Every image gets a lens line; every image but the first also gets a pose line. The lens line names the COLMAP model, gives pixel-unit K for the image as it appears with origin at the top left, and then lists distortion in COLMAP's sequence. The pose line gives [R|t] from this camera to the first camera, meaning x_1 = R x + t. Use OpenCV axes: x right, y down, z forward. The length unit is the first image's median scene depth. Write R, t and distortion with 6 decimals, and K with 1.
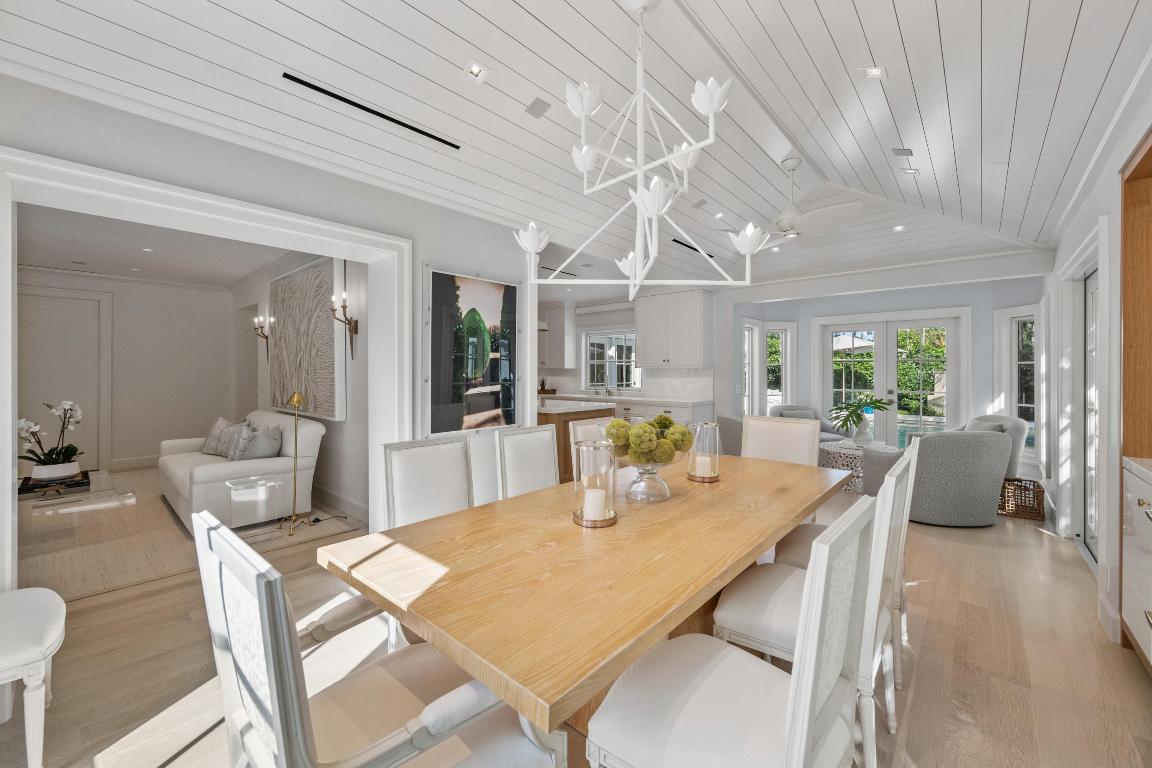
lens RADIAL K [[459.6, 0, 578.2], [0, 459.6, 366.3], [0, 0, 1]] dist [-0.002807, 0.000373]
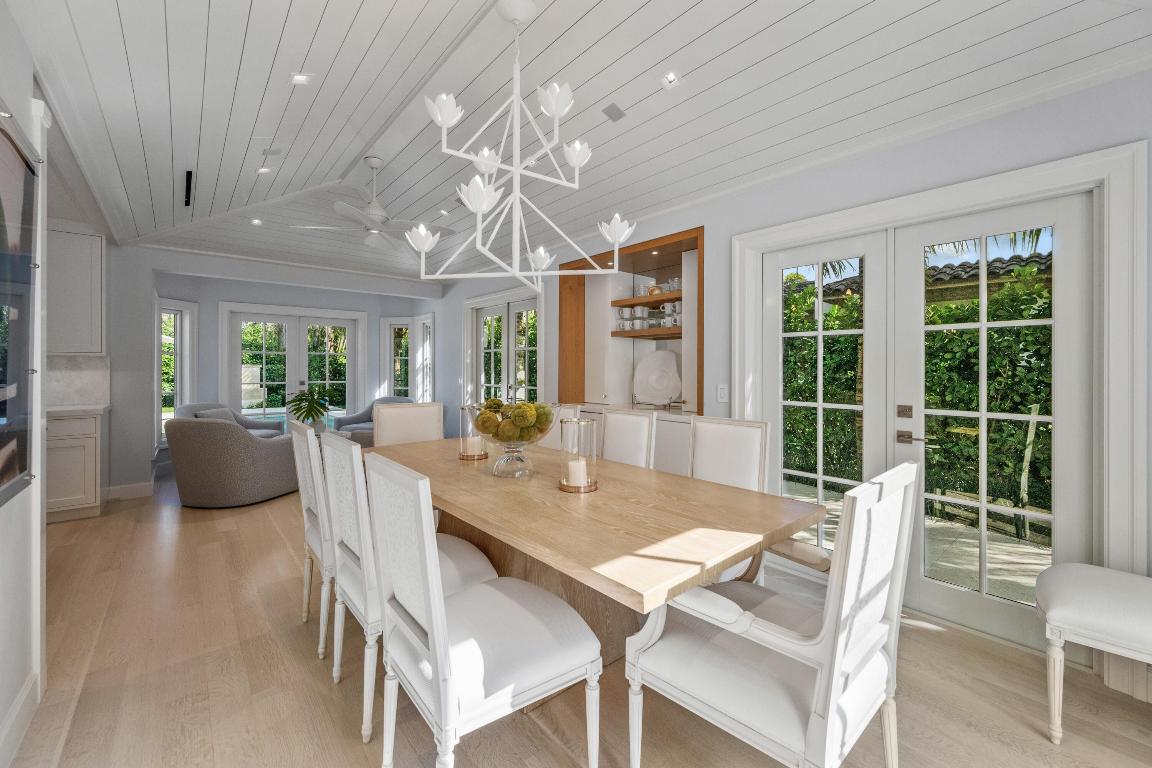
lens RADIAL K [[459.6, 0, 579.2], [0, 459.6, 377.1], [0, 0, 1]] dist [-0.002807, 0.000373]
pose [[0.116929, -0.020444, 0.992930, -1.121486], [-0.008041, 0.999736, 0.021531, 0.050630], [-0.993108, -0.010502, 0.116733, 0.928222]]
